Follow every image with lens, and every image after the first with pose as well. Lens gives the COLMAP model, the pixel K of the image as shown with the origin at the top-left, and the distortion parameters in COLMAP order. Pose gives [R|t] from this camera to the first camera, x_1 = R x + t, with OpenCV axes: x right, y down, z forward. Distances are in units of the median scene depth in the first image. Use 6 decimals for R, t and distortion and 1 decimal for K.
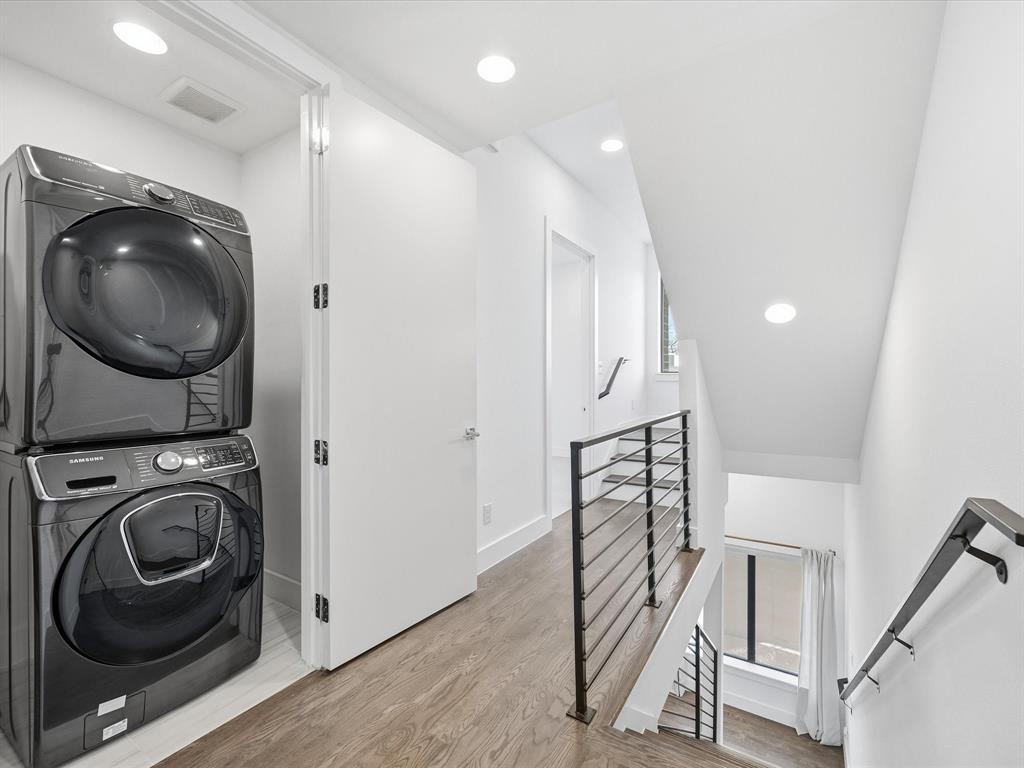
lens RADIAL K [[449.6, 0, 512.0], [0, 449.6, 384.0], [0, 0, 1]] dist [-0.000467, 0.000457]
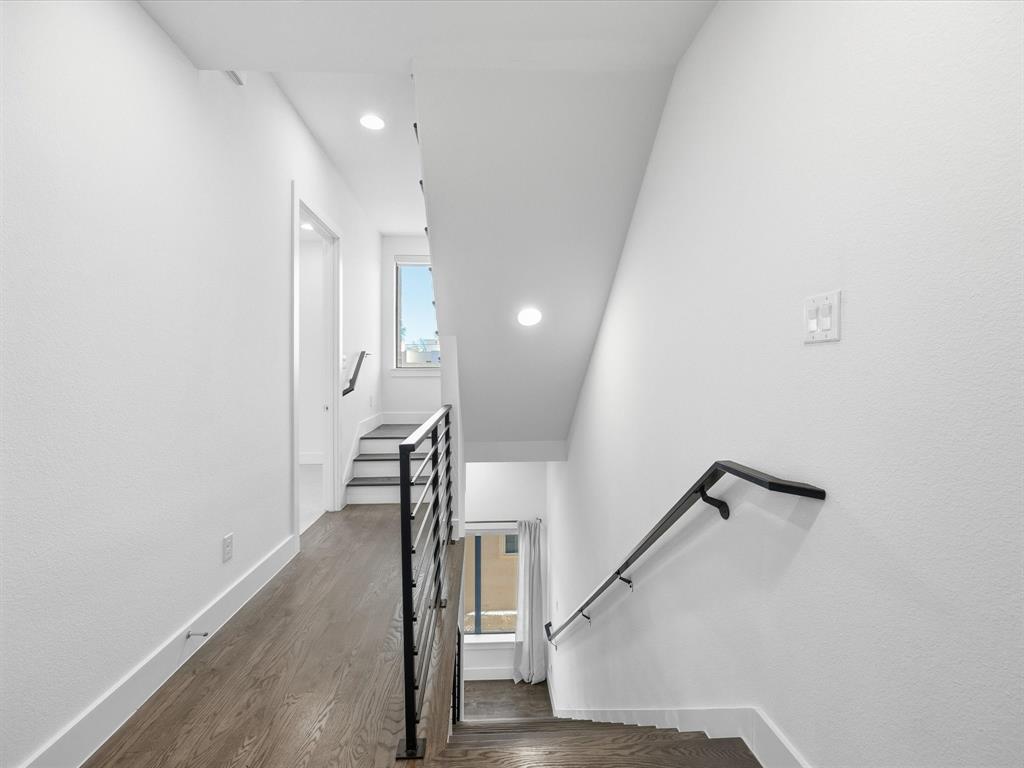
lens RADIAL K [[462.0, 0, 501.0], [0, 462.0, 377.9], [0, 0, 1]] dist [-0.001027, 0.000298]
pose [[0.821797, -0.000927, 0.569779, -0.090073], [0.003520, 0.999988, -0.003449, 0.000615], [-0.569769, 0.004840, 0.821790, 0.059779]]
